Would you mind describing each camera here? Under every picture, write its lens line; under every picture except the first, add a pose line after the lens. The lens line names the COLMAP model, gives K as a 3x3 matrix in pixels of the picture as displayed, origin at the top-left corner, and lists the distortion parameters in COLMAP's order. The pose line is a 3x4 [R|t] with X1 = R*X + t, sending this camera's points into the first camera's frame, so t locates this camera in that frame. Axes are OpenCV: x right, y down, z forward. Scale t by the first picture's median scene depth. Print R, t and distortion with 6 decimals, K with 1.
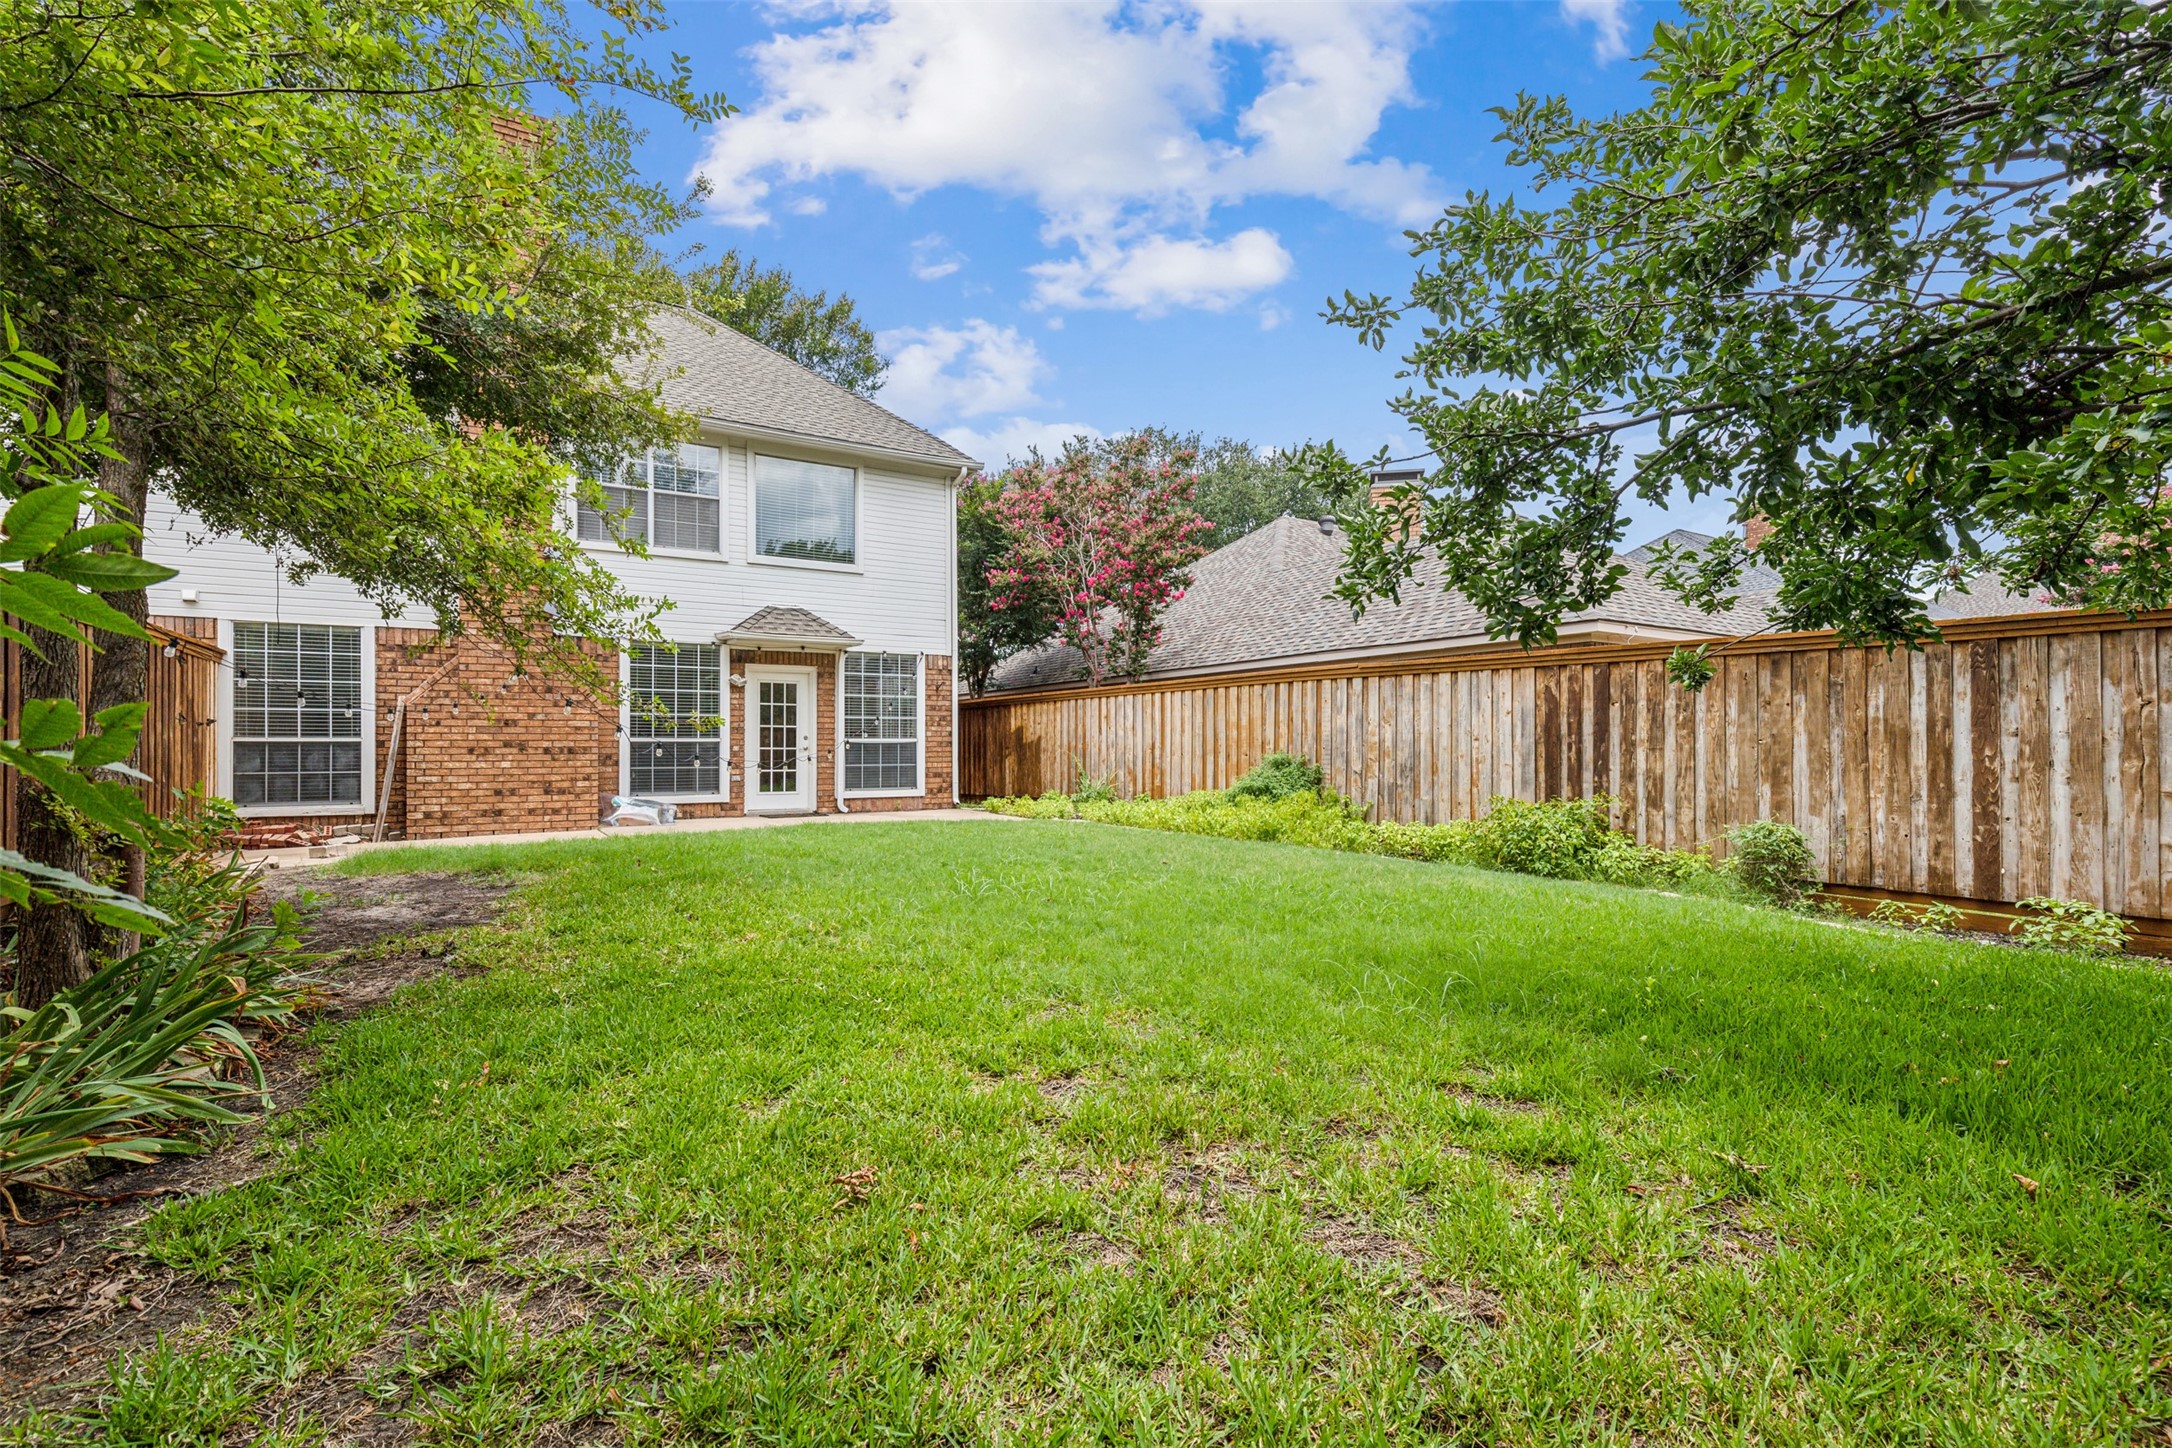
lens RADIAL K [[994.5, 0, 1080.9], [0, 994.5, 743.2], [0, 0, 1]] dist [-0.012074, 0.000325]
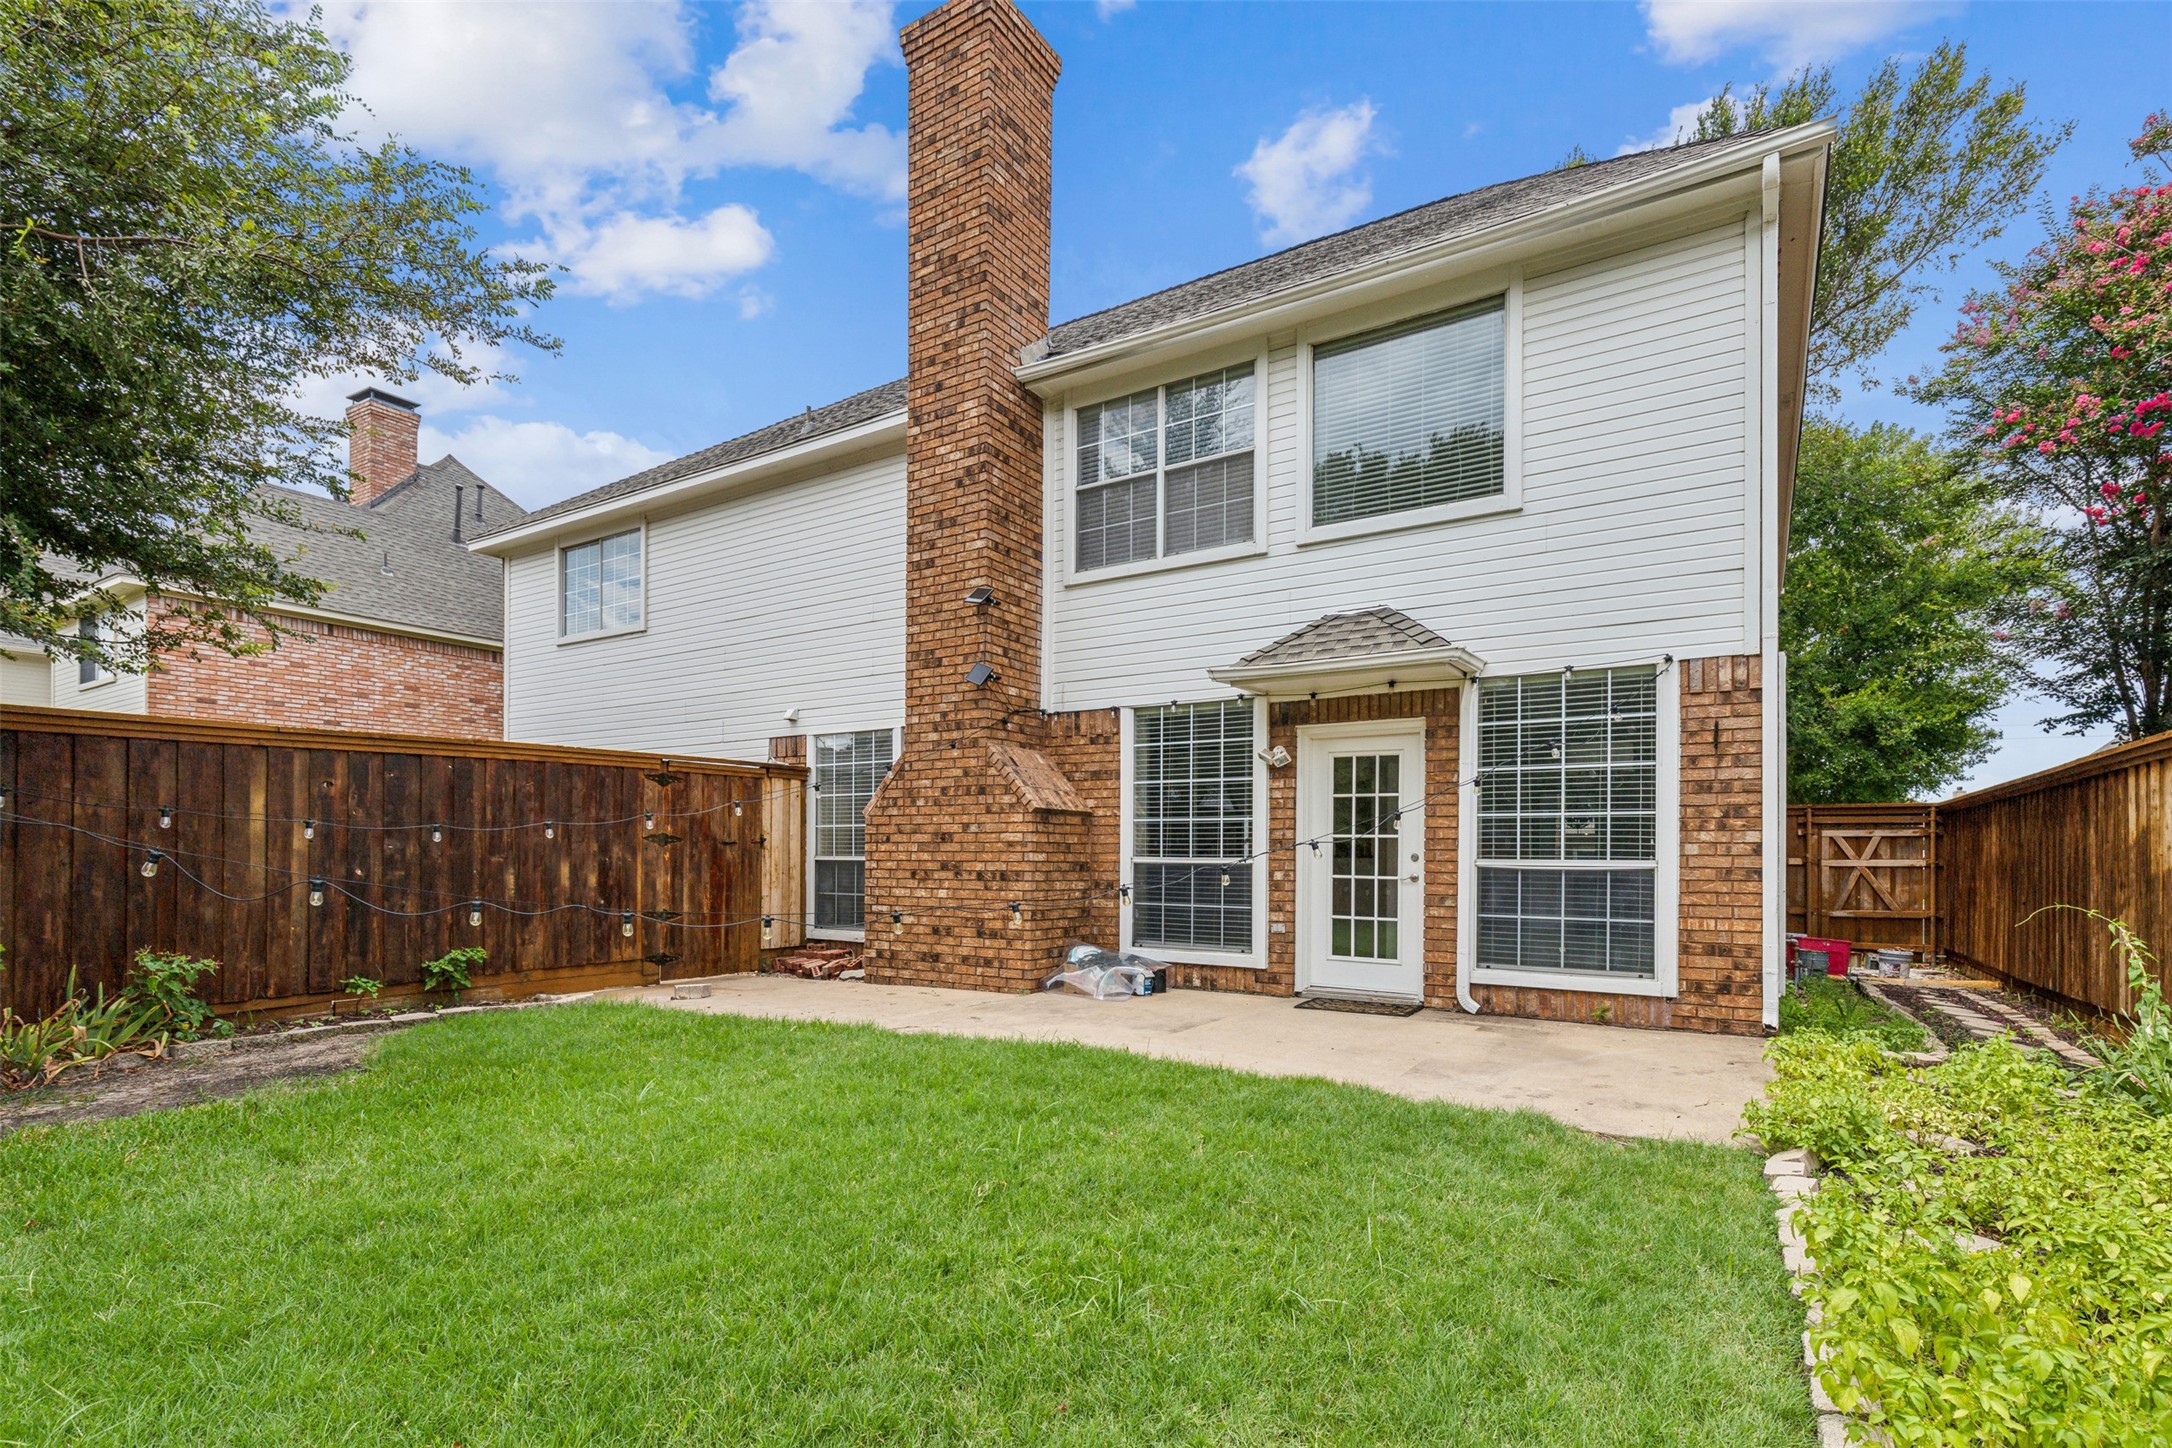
lens RADIAL K [[994.5, 0, 1132.5], [0, 994.5, 853.9], [0, 0, 1]] dist [-0.012074, 0.000325]
pose [[0.444270, 0.003009, -0.895888, 0.126295], [-0.002695, 0.999994, 0.002022, -0.008443], [0.895889, 0.001517, 0.444275, 0.669362]]
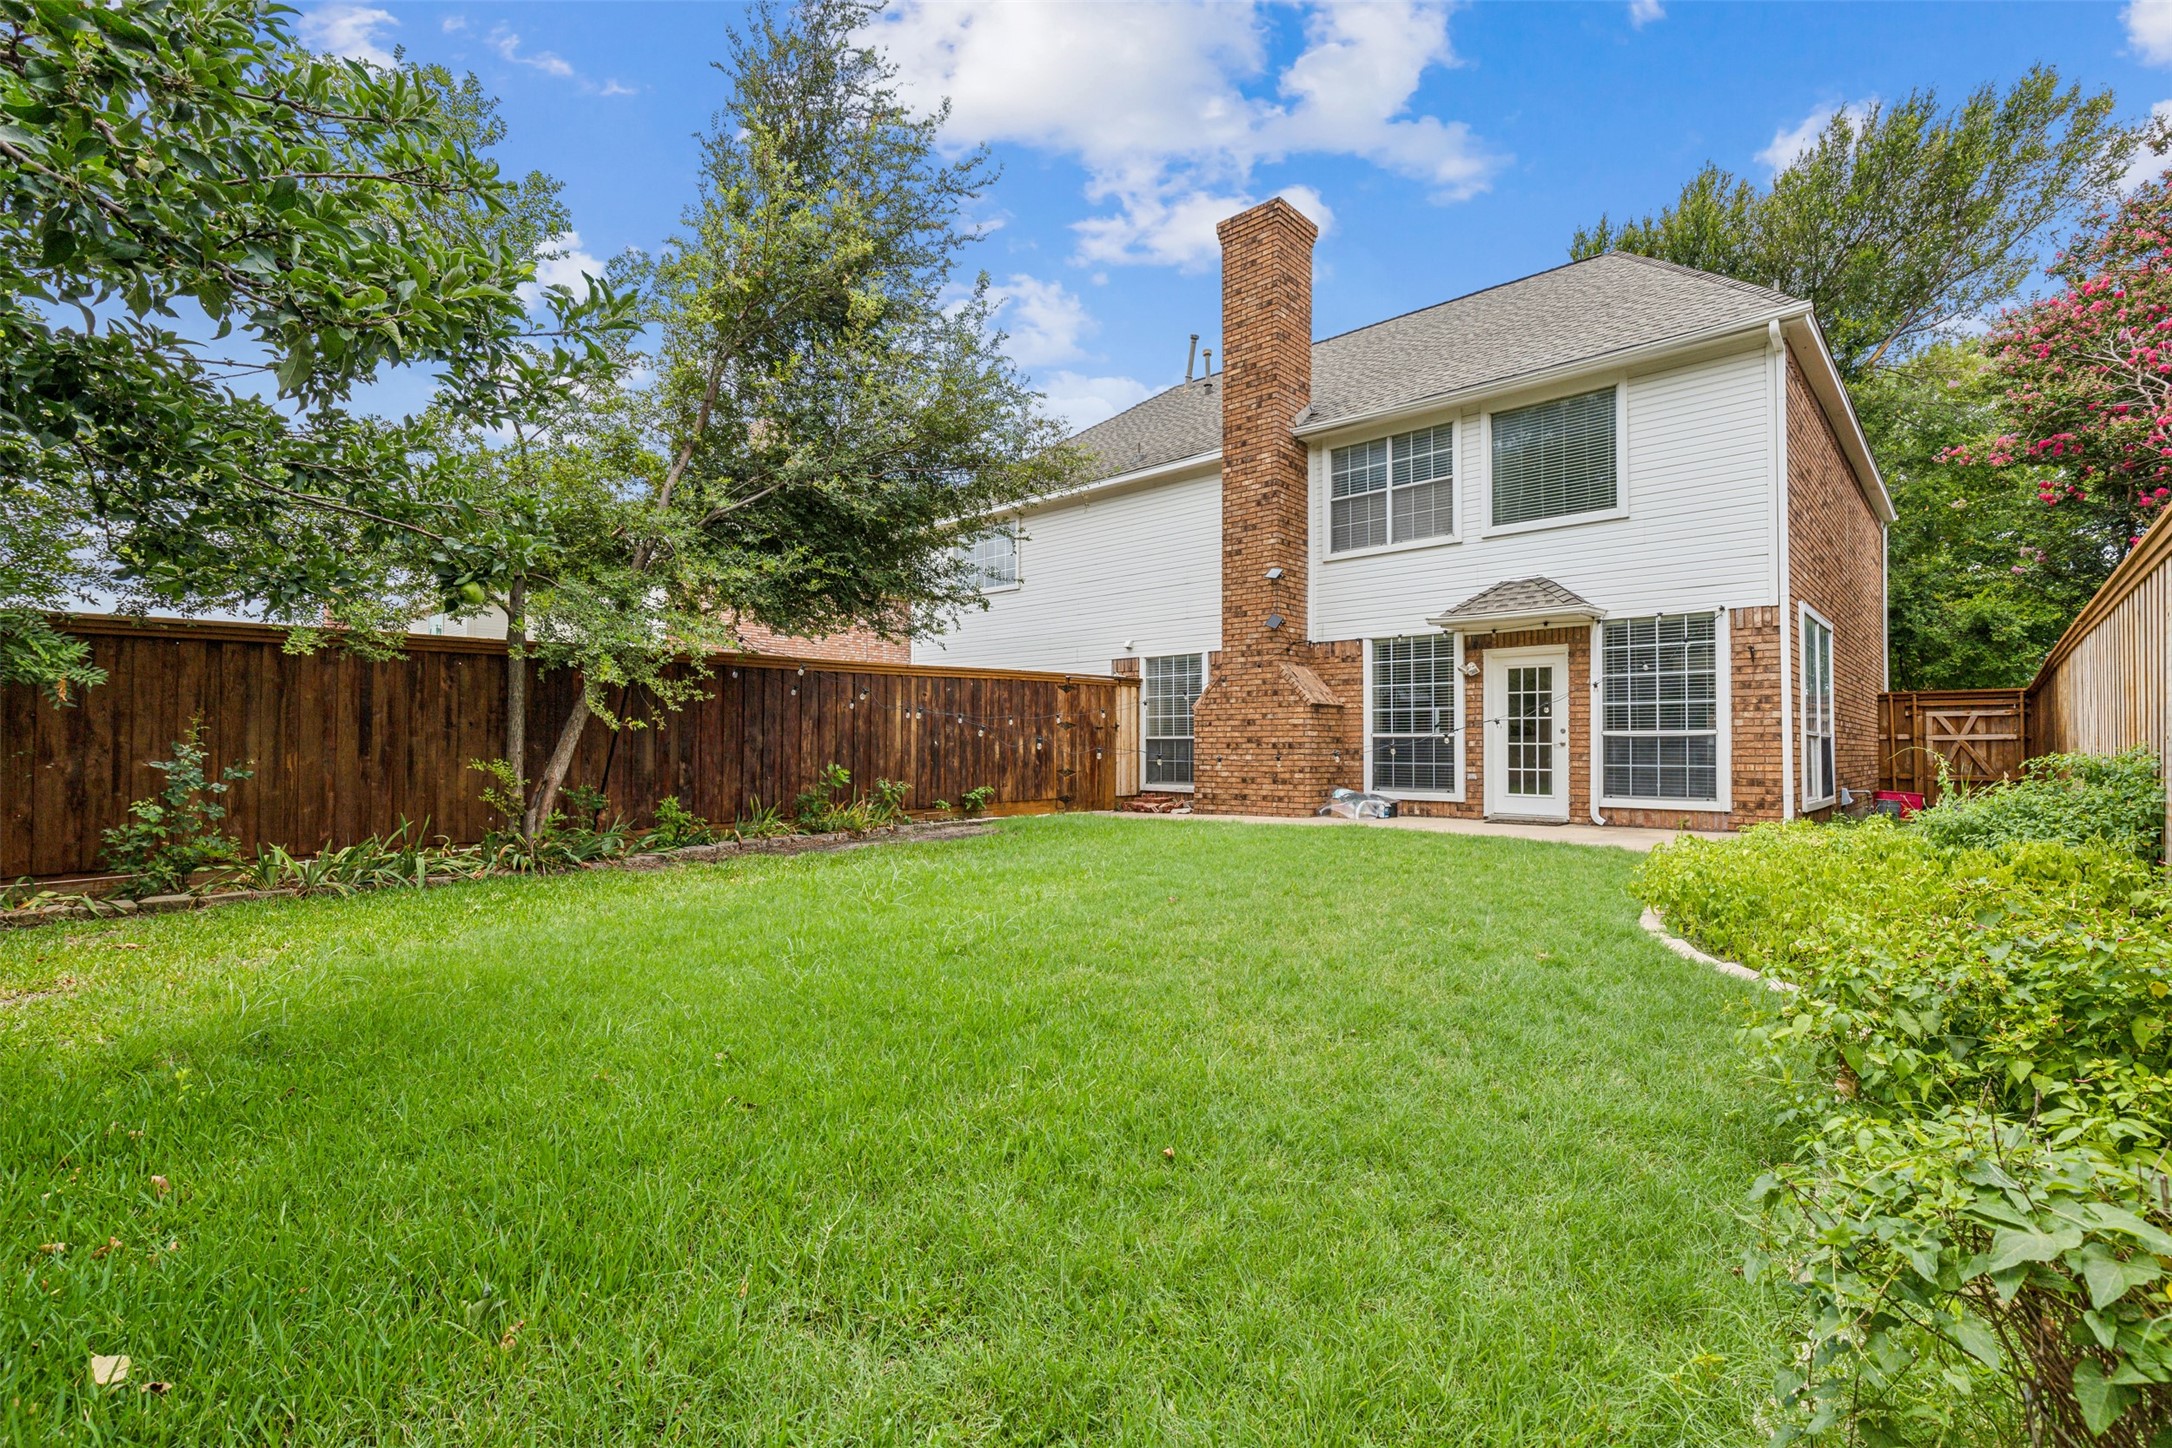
lens RADIAL K [[994.5, 0, 1064.4], [0, 994.5, 733.0], [0, 0, 1]] dist [-0.012074, 0.000325]
pose [[0.236362, -0.013409, -0.971573, 0.446386], [0.002359, 0.999910, -0.013226, 0.006580], [0.971662, 0.000834, 0.236372, 0.421225]]
